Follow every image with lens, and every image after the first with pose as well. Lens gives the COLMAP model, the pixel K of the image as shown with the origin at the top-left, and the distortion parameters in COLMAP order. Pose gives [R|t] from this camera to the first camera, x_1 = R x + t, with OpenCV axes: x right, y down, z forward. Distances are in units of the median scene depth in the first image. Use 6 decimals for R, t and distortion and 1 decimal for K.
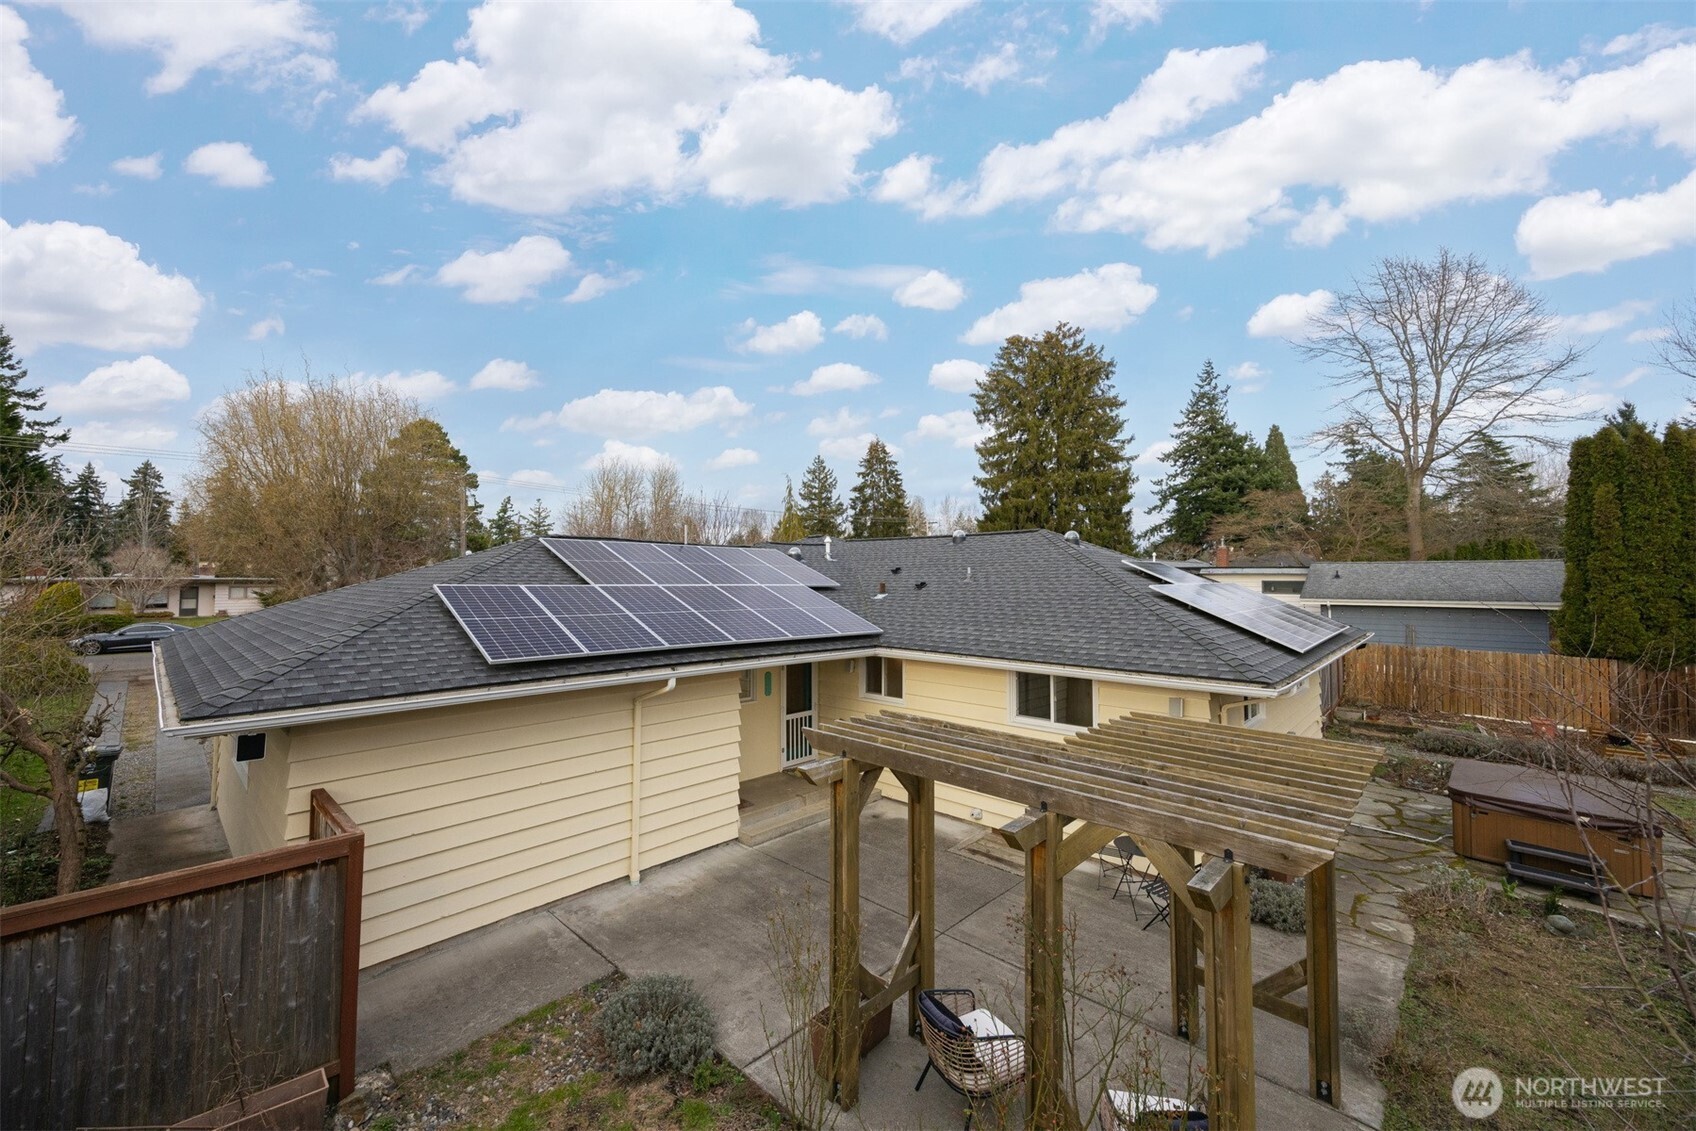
lens RADIAL K [[660.0, 0, 839.2], [0, 660.0, 557.1], [0, 0, 1]] dist [-0.000773, -0.000178]
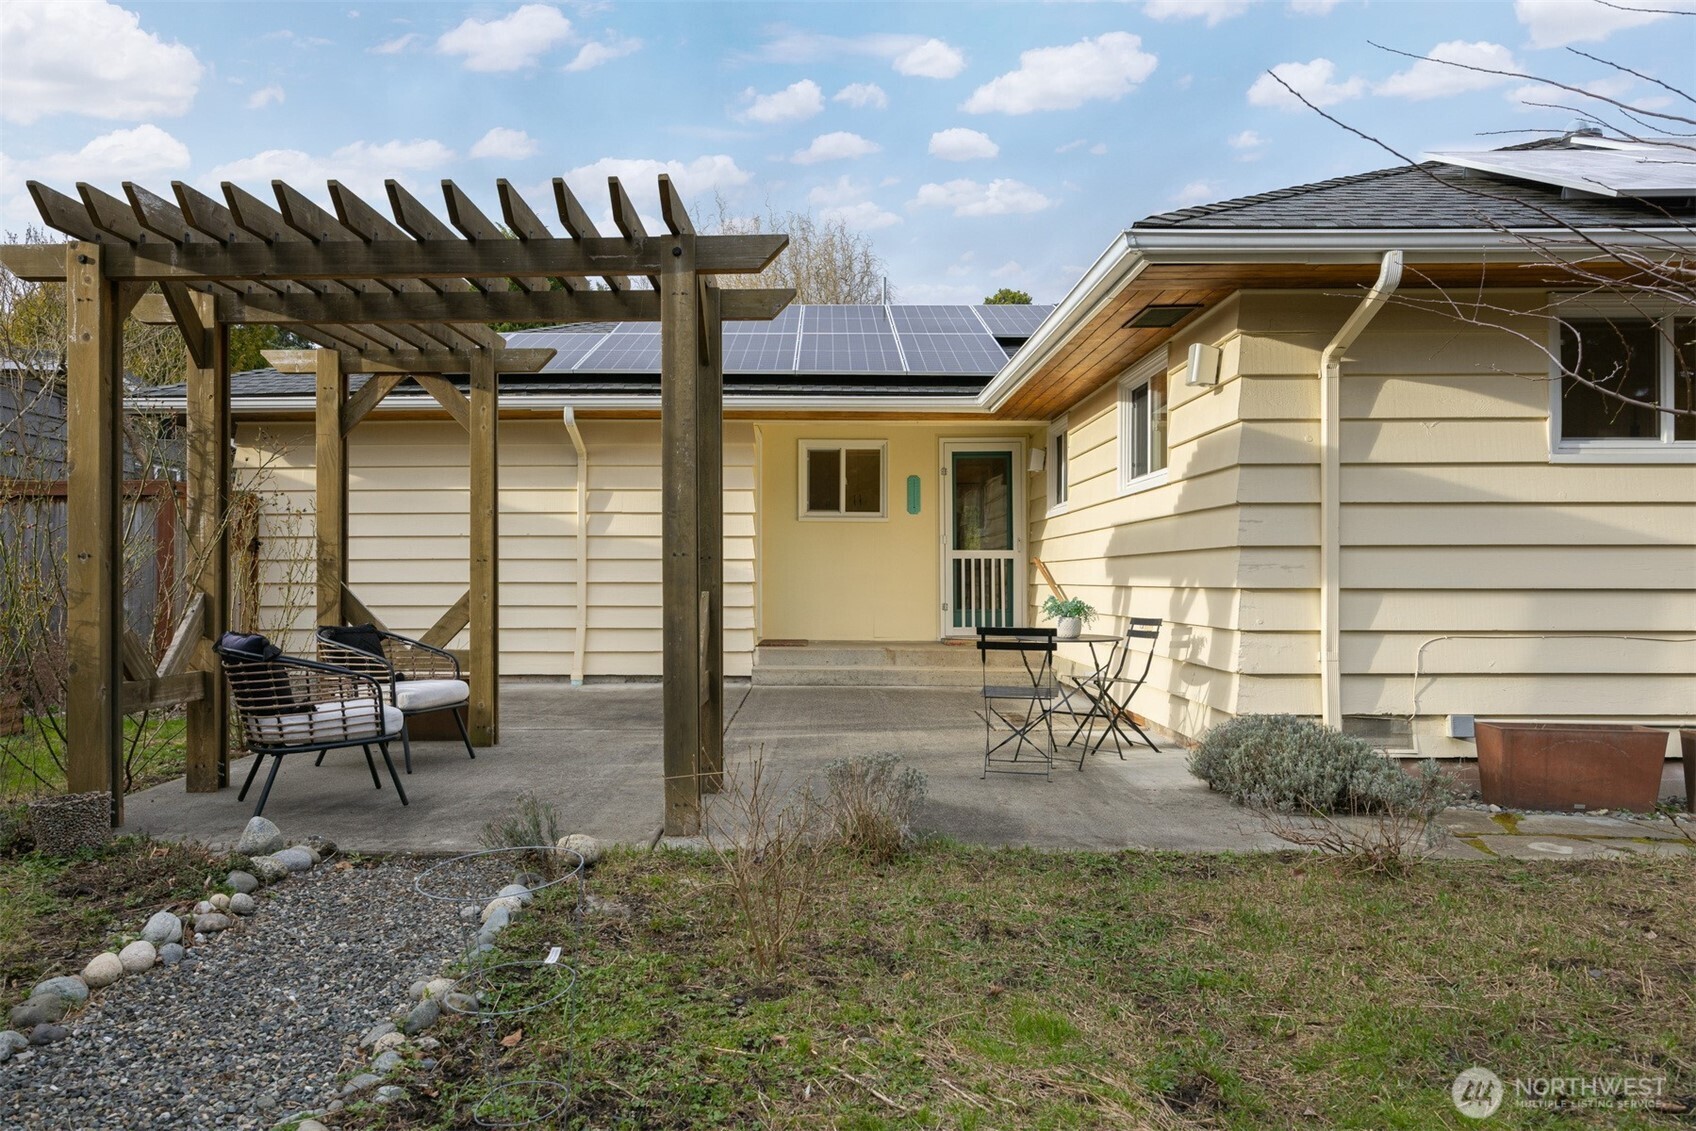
lens RADIAL K [[1239.1, 0, 848.0], [0, 1239.1, 565.5], [0, 0, 1]] dist [-0.001888, 0.000117]
pose [[0.698744, -0.014882, -0.715217, 0.655014], [0.033751, 0.999356, 0.012180, 0.236289], [0.714575, -0.032650, 0.698797, 0.147728]]
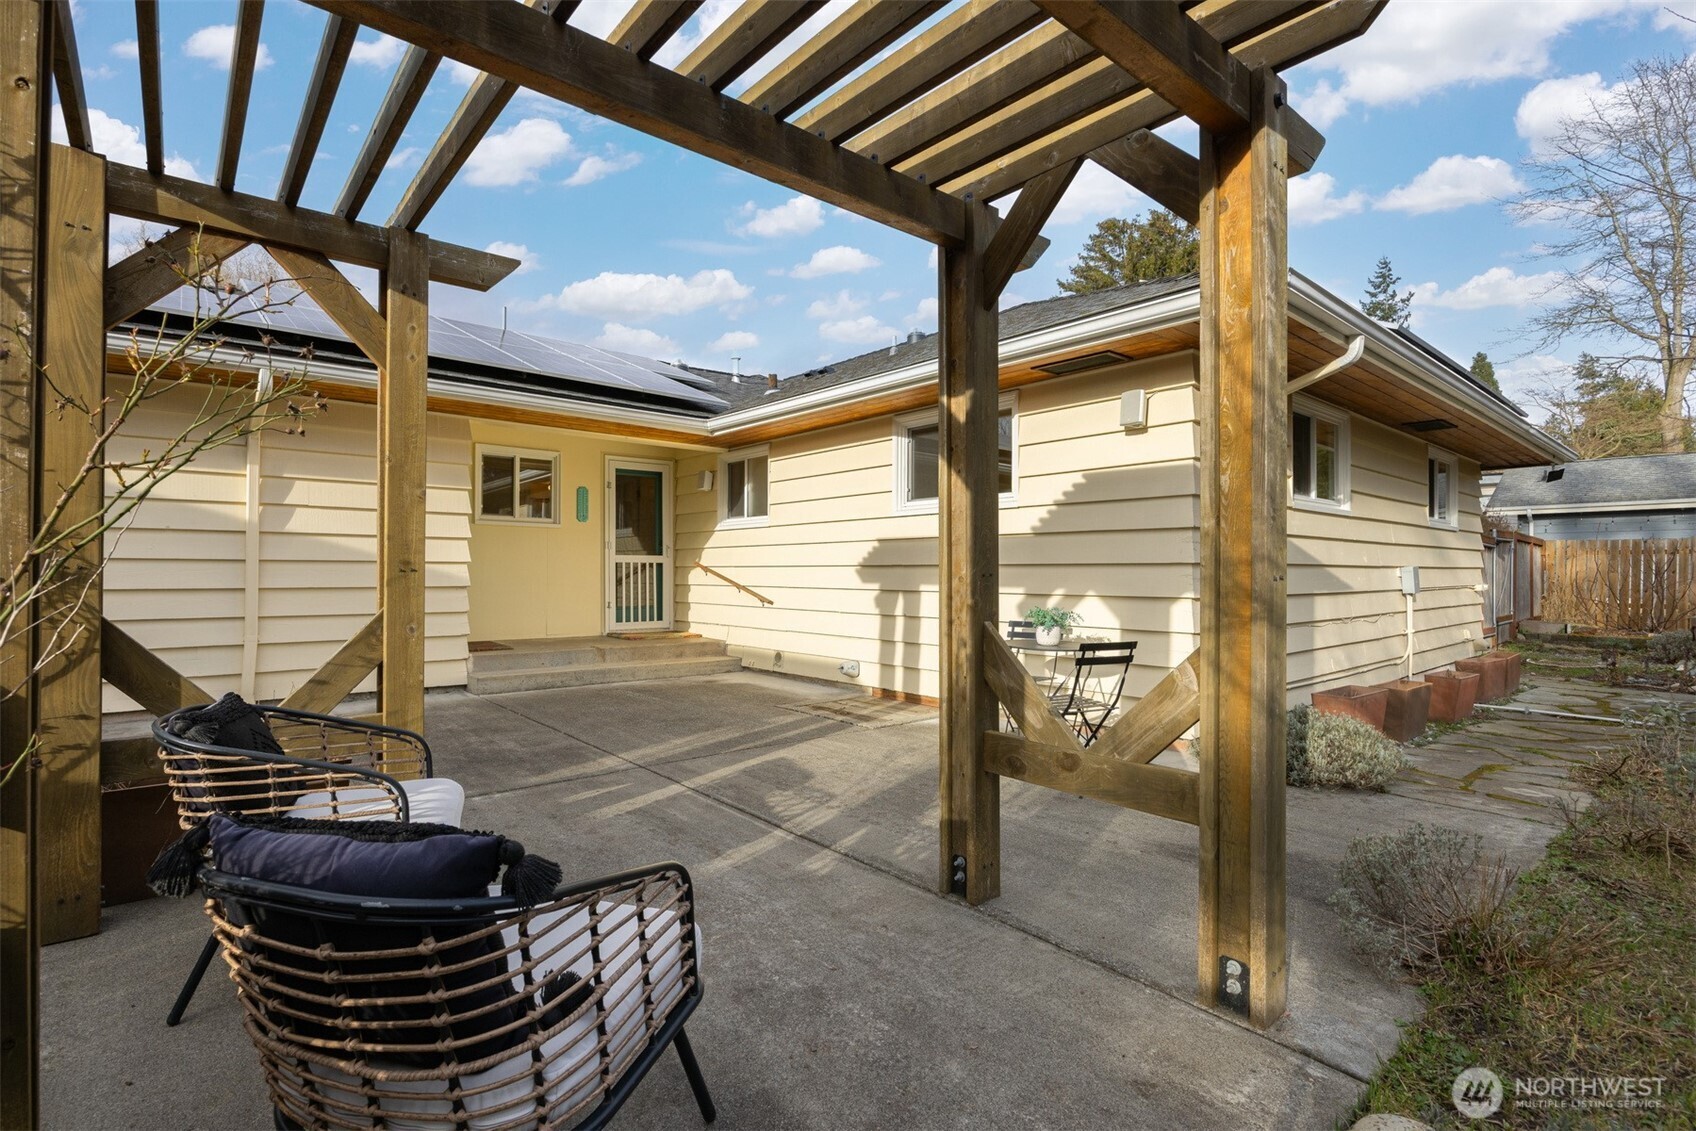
lens RADIAL K [[784.2, 0, 829.6], [0, 784.2, 568.2], [0, 0, 1]] dist [-0.002775, -0.000912]
pose [[0.993982, -0.005130, -0.109428, 0.226624], [0.009017, 0.999345, 0.035052, 0.226703], [0.109176, -0.035827, 0.993377, 0.223029]]
